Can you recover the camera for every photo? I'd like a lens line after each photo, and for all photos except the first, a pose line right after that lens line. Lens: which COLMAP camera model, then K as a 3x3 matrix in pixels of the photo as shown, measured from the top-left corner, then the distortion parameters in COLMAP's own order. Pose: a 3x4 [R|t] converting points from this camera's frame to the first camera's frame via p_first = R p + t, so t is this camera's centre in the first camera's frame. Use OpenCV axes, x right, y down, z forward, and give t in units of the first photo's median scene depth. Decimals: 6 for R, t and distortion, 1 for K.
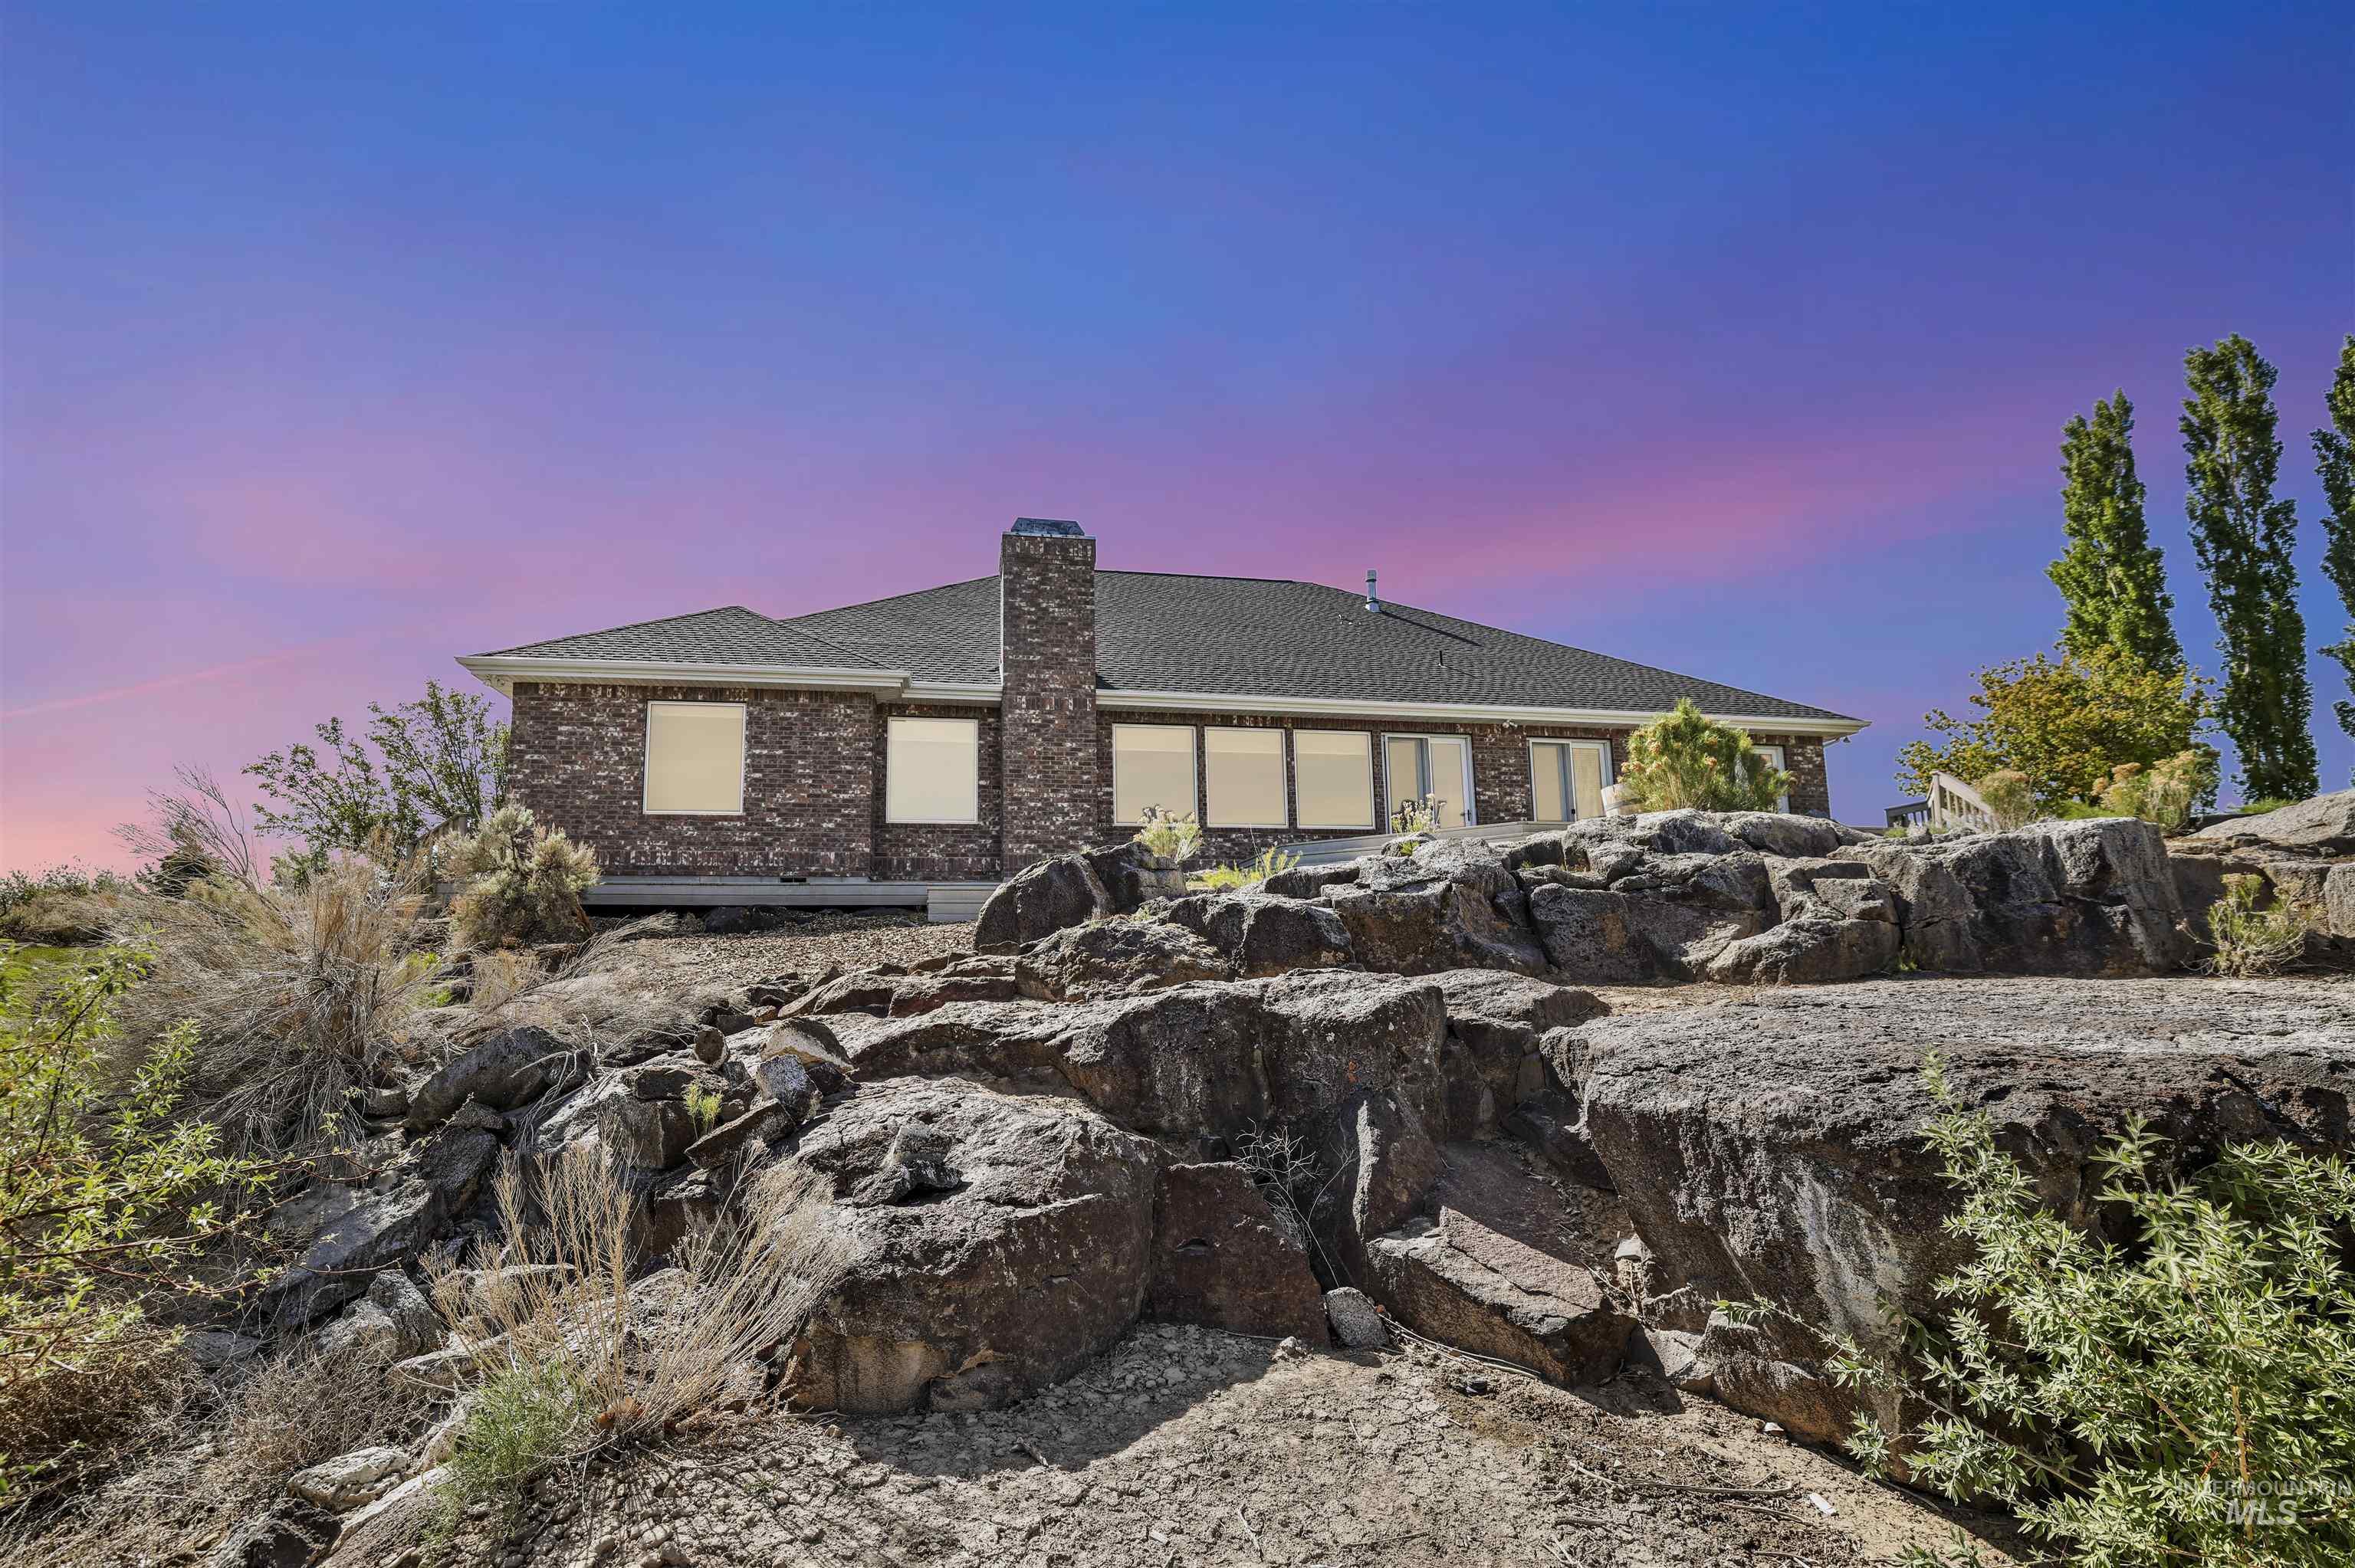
lens RADIAL K [[1063.5, 0, 1168.3], [0, 1063.5, 839.9], [0, 0, 1]] dist [-0.025722, -0.000493]
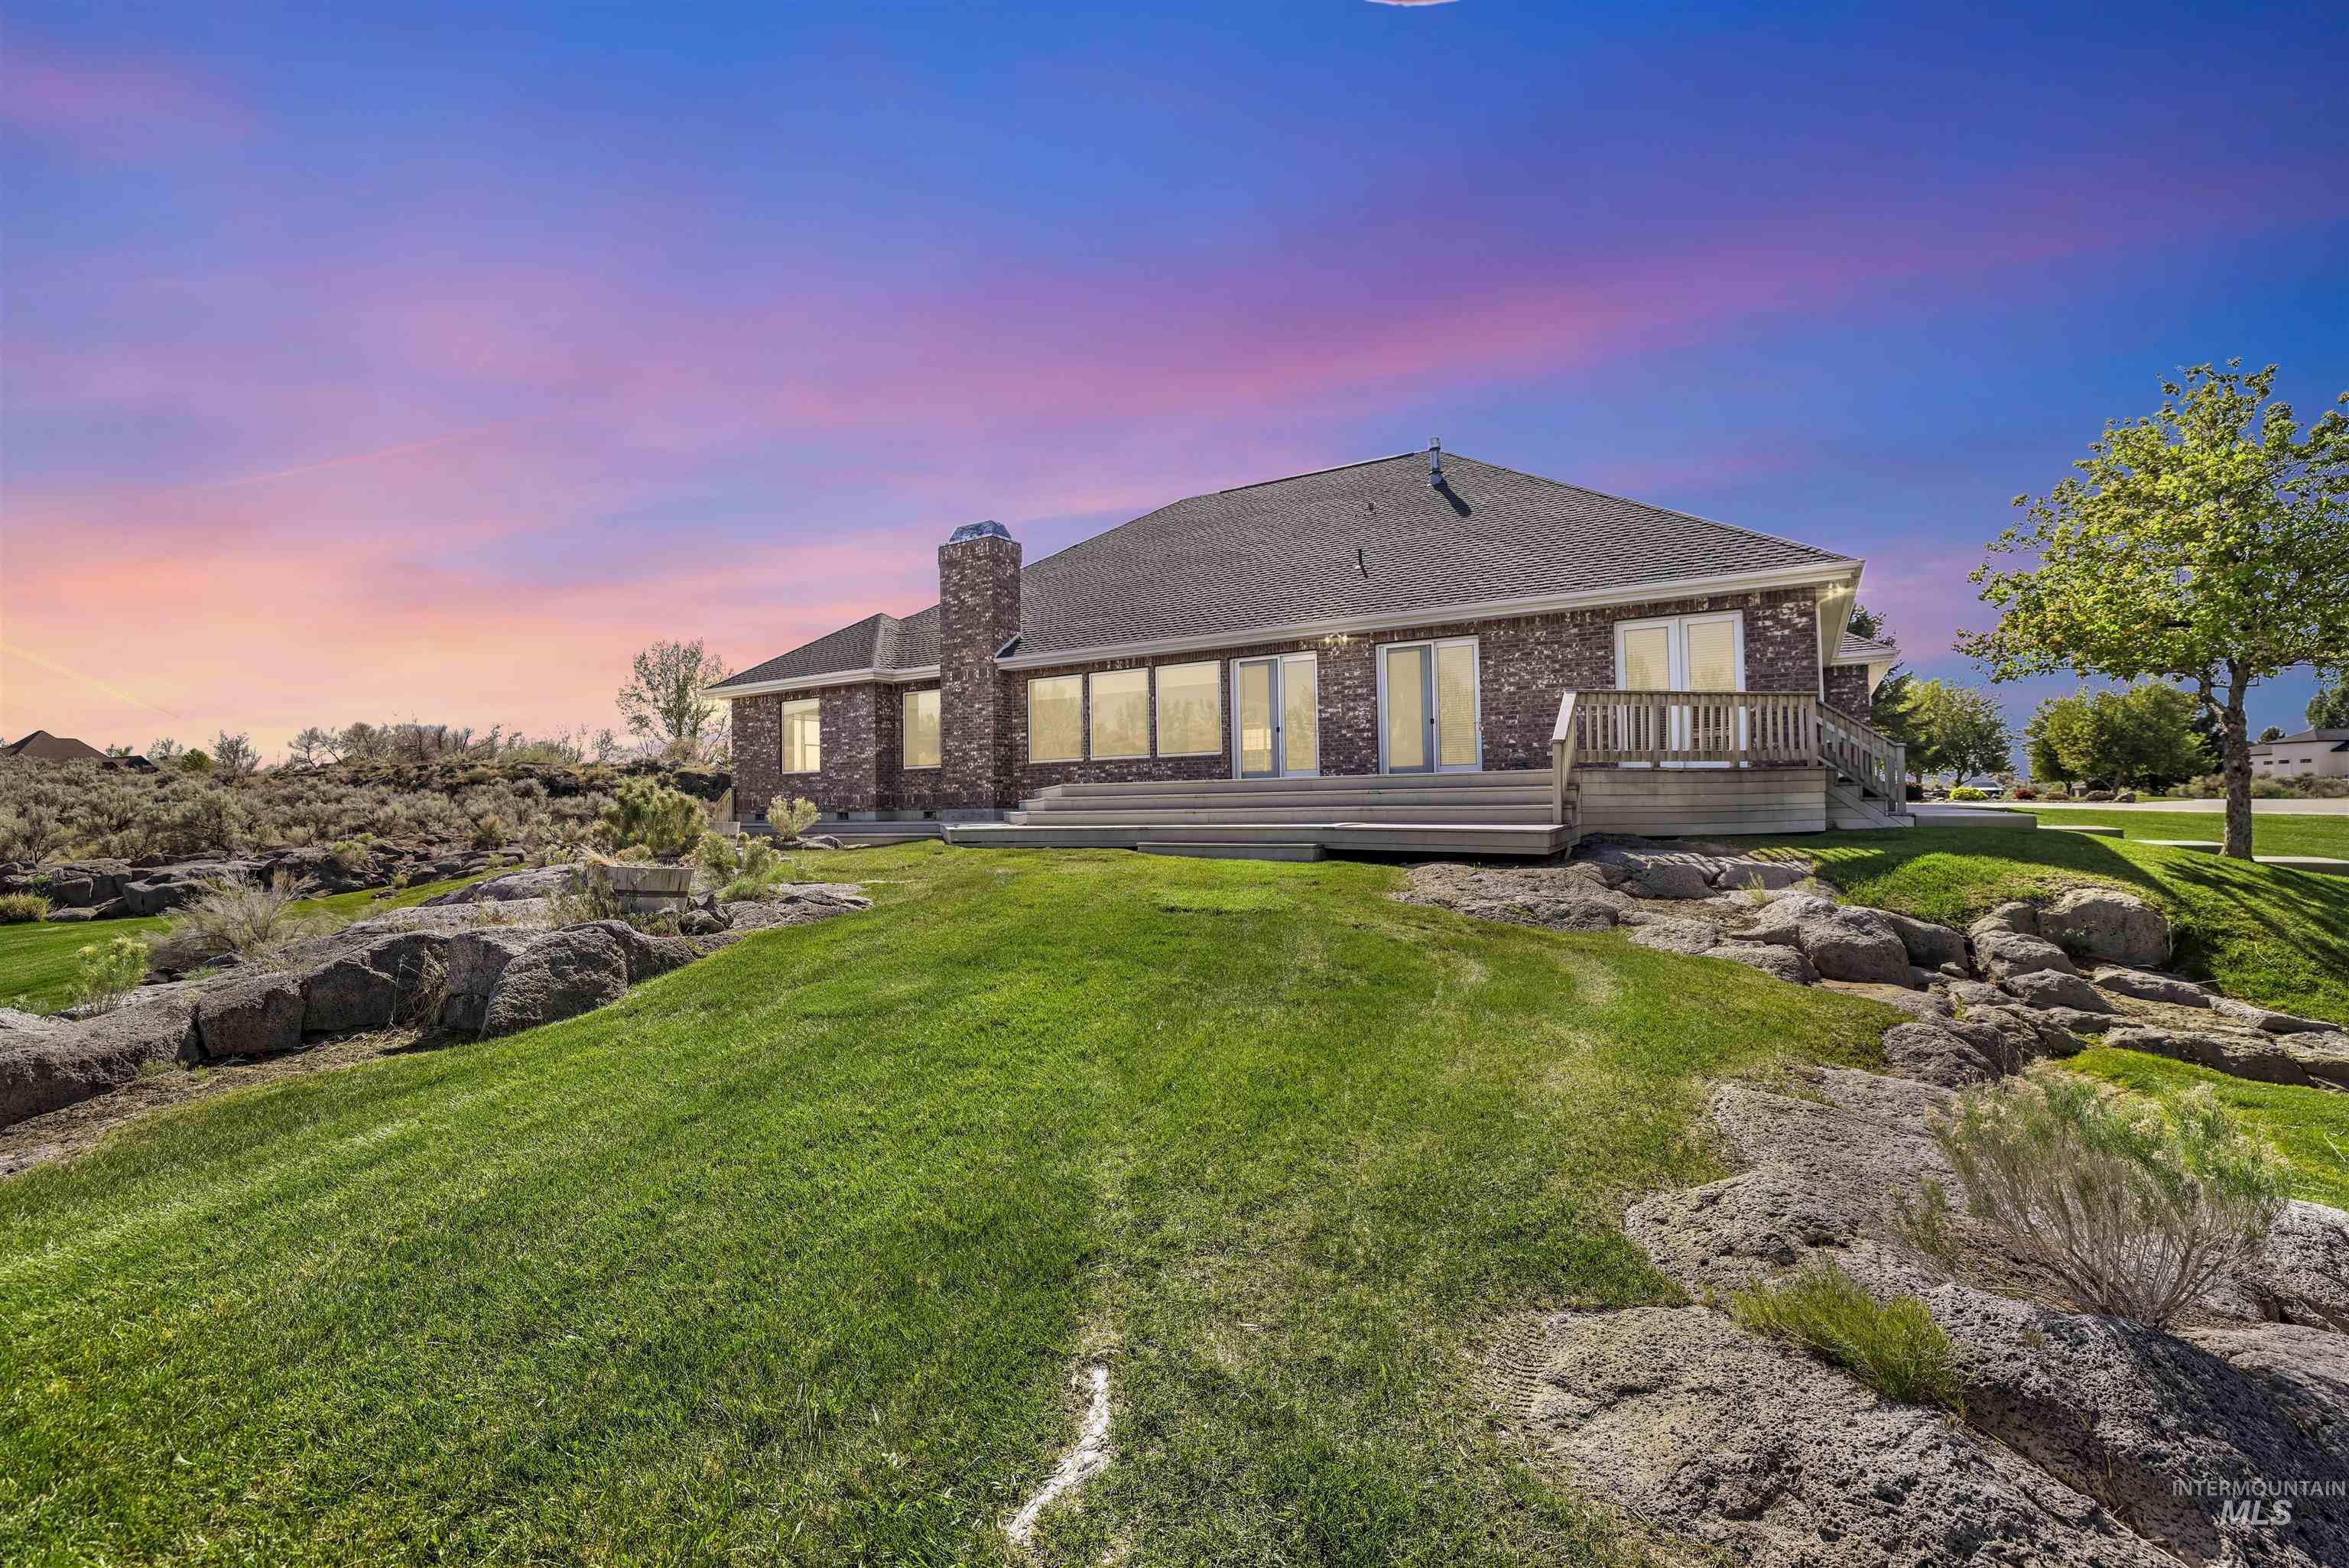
lens RADIAL K [[1038.3, 0, 1183.5], [0, 1038.3, 767.5], [0, 0, 1]] dist [-0.041186, 0.015738]
pose [[0.731188, -0.020947, -0.681854, 0.942755], [0.096961, 0.992572, 0.073484, -0.083306], [0.675250, -0.119844, 0.727788, 0.245039]]
